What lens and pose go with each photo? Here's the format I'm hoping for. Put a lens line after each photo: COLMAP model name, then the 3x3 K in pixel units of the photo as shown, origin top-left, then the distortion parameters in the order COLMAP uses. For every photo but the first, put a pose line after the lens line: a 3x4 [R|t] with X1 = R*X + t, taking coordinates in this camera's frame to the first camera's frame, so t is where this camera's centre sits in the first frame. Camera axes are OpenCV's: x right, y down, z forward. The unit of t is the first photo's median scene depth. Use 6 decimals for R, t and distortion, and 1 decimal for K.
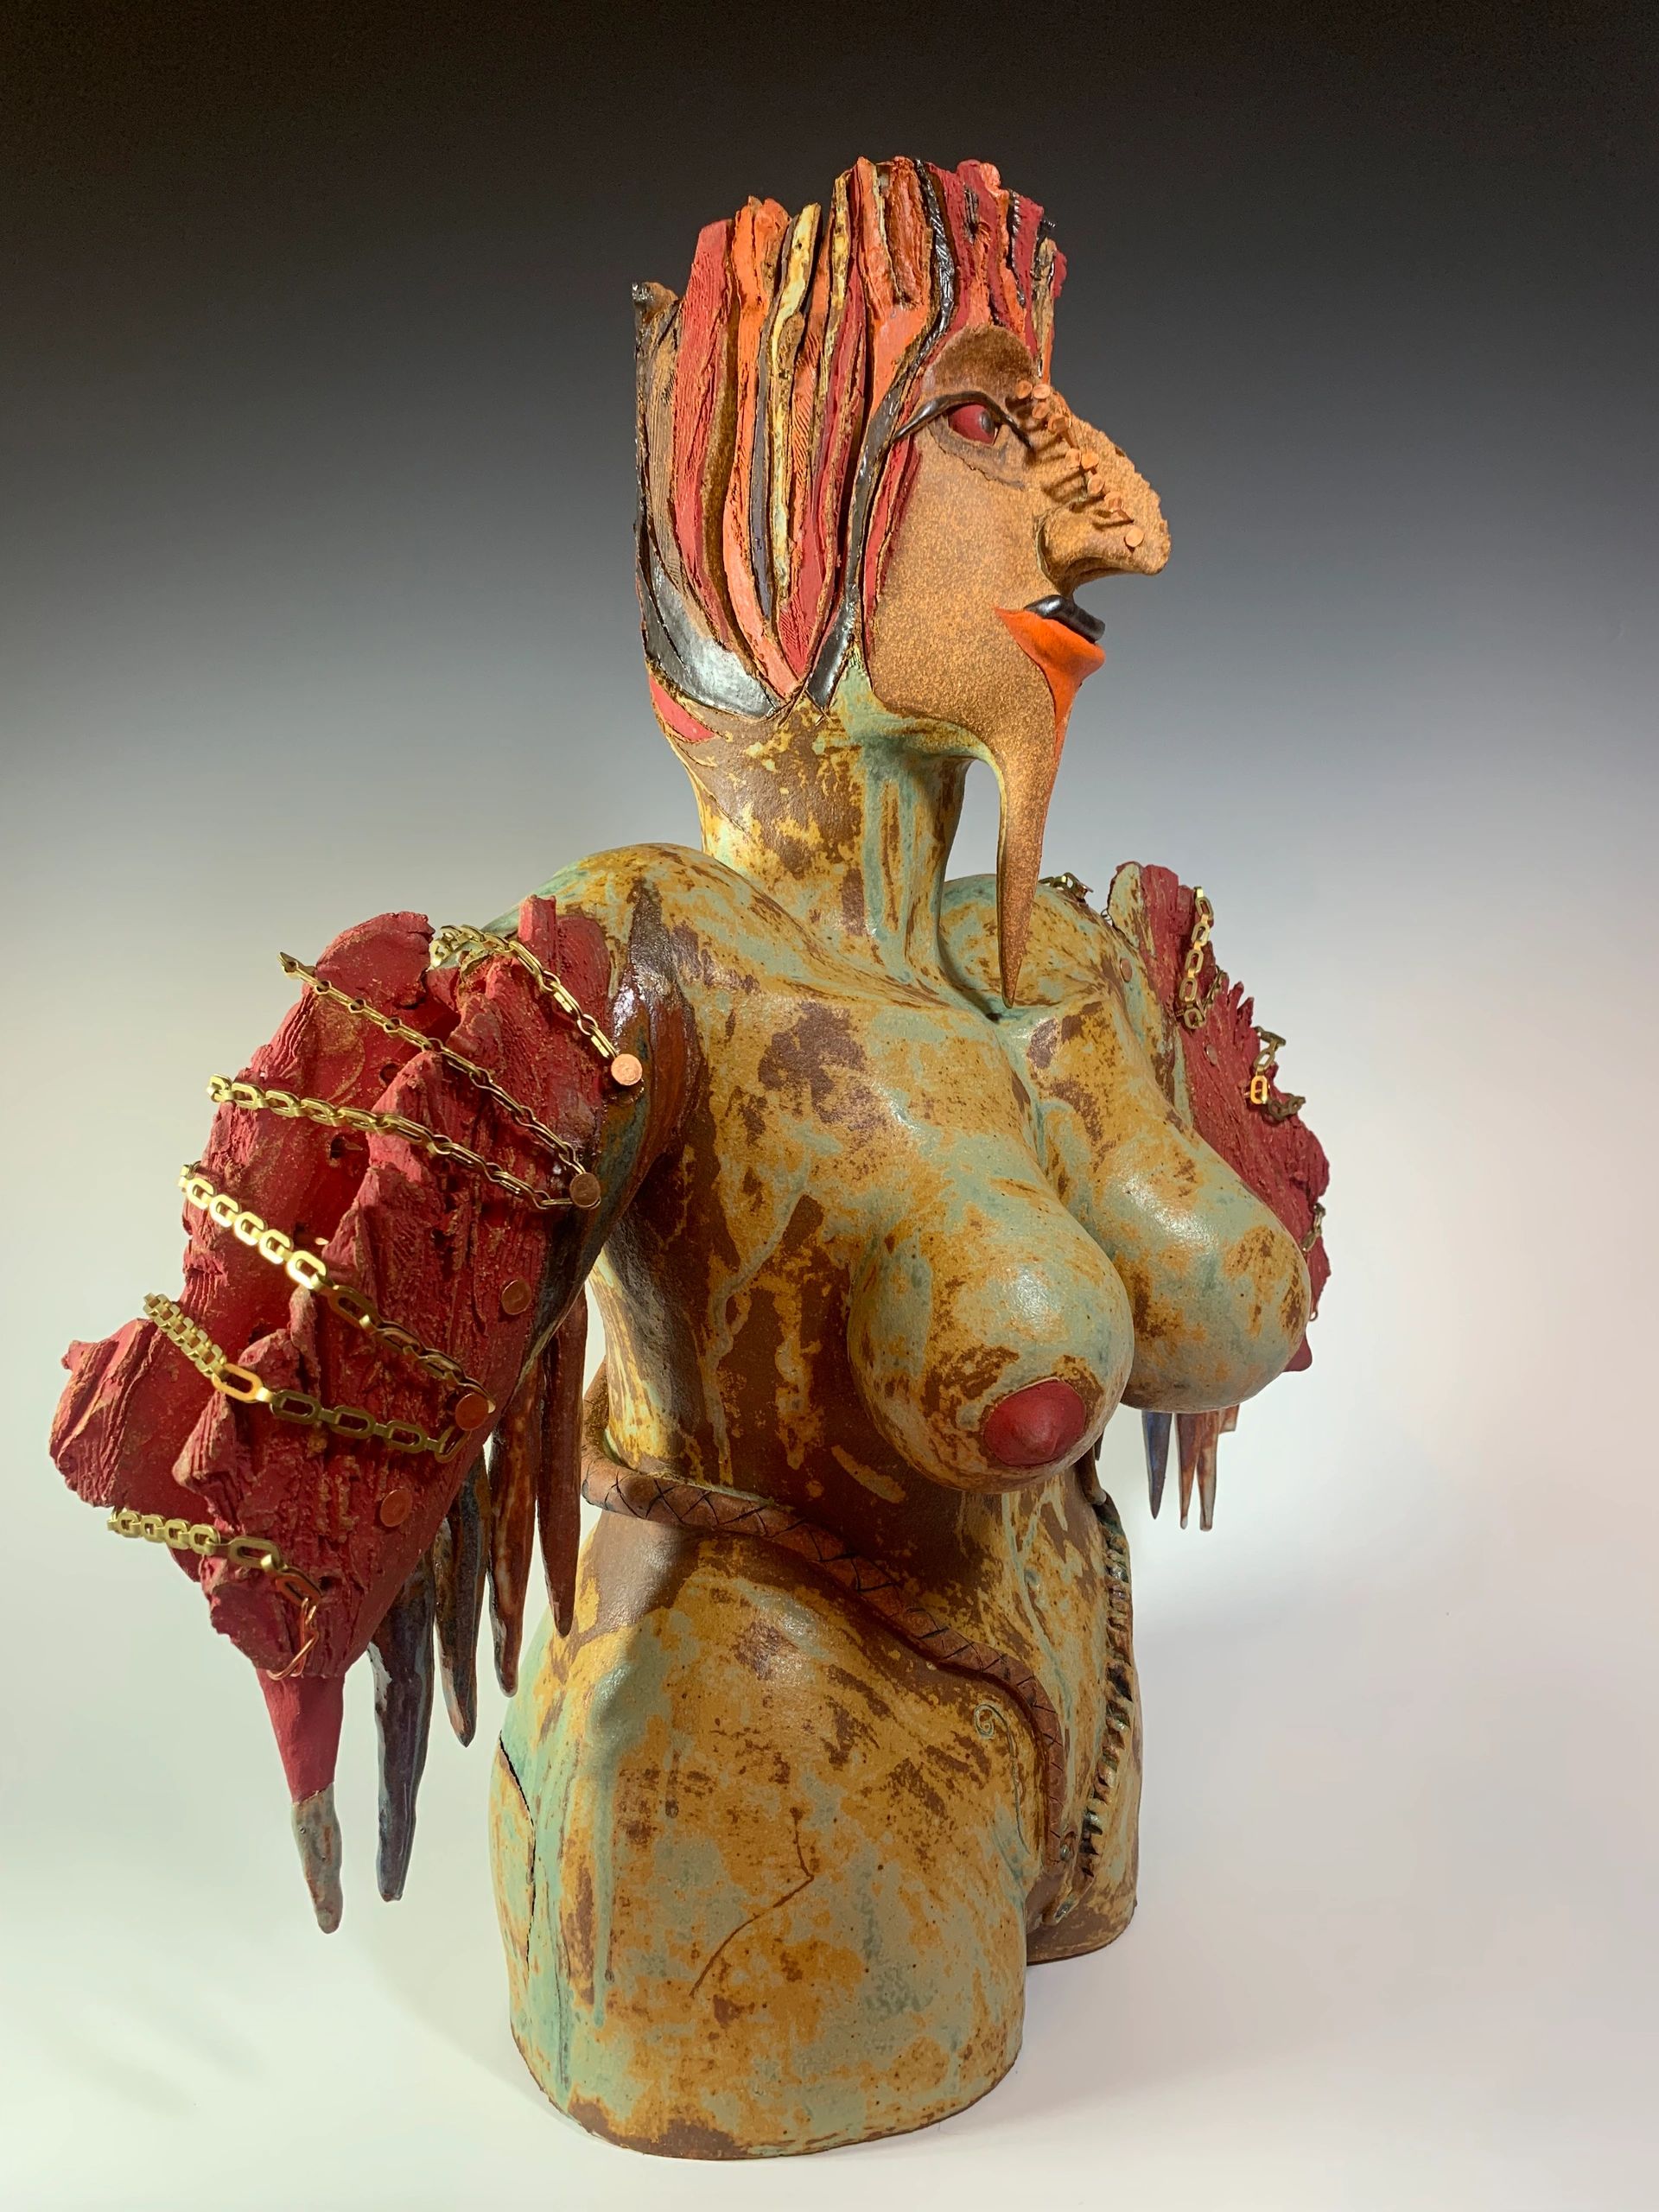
lens RADIAL K [[1805.6, 0, 829.1], [0, 1805.6, 1106.1], [0, 0, 1]] dist [0.011564, -0.022296]
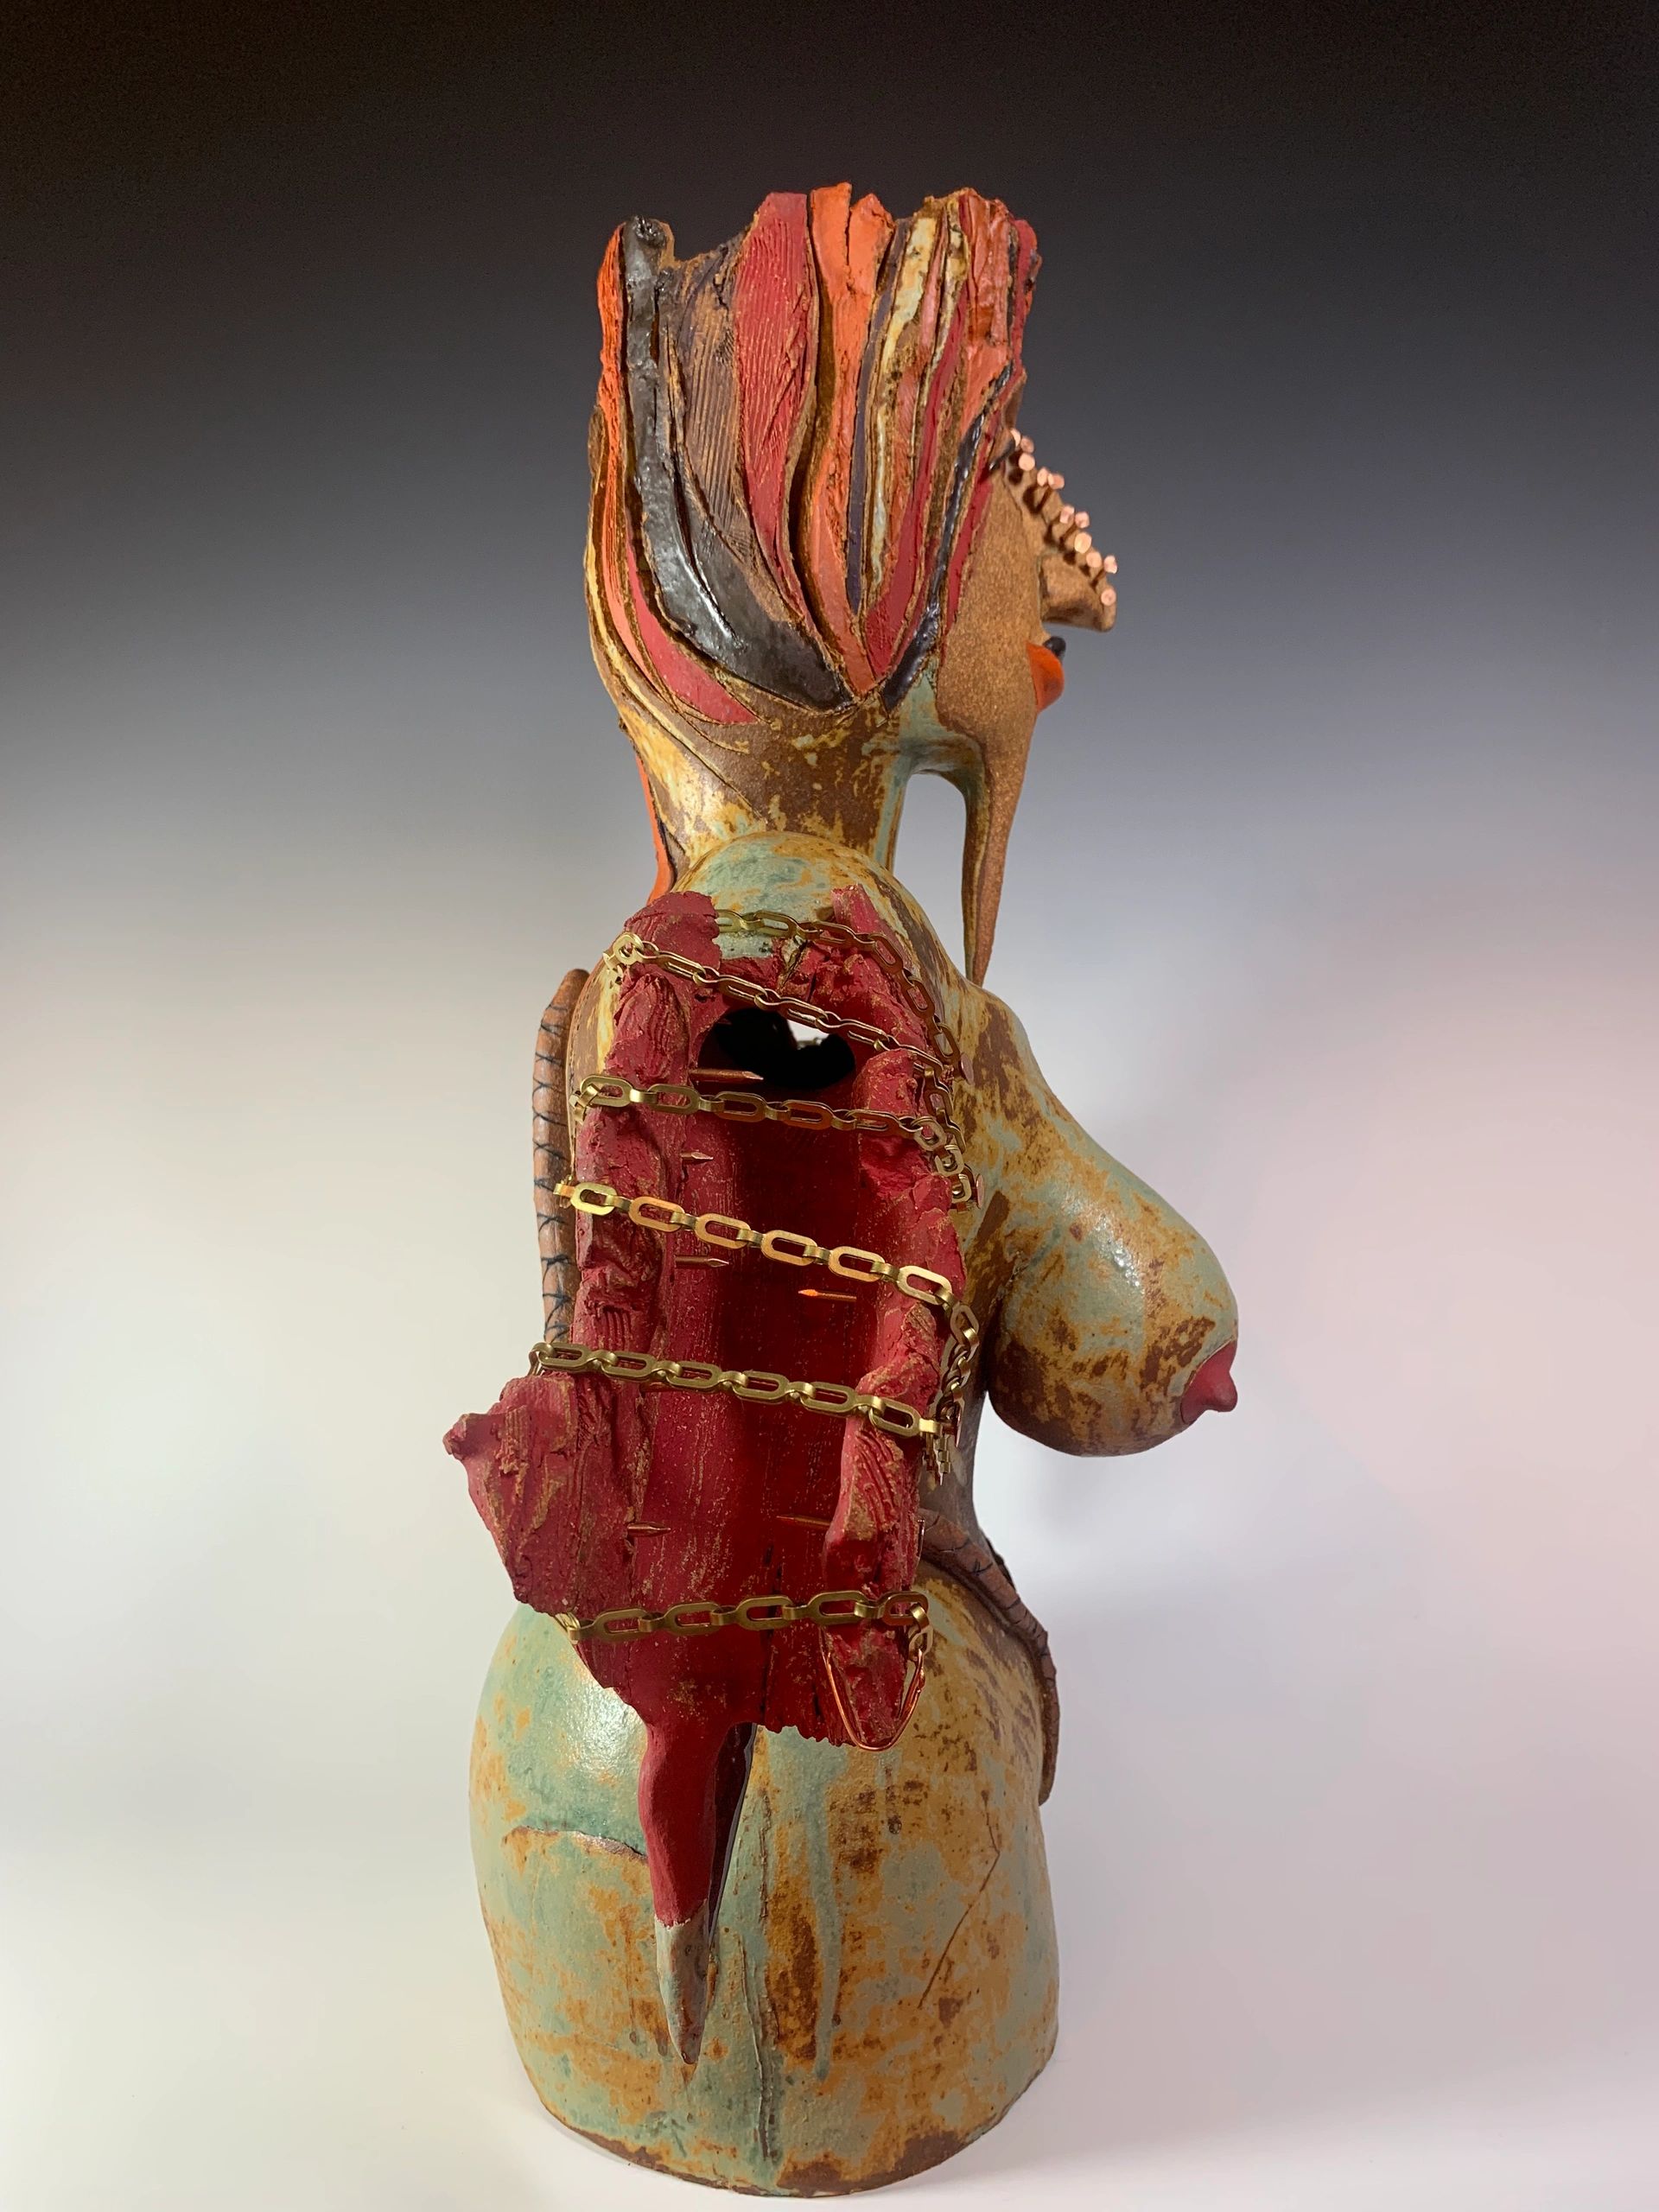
lens RADIAL K [[1805.6, 0, 827.0], [0, 1805.6, 1100.1], [0, 0, 1]] dist [0.011564, -0.022296]
pose [[0.749219, -0.010625, 0.662237, -0.758905], [0.011242, 0.999931, 0.003325, -0.007056], [-0.662227, 0.004954, 0.749287, 0.290088]]
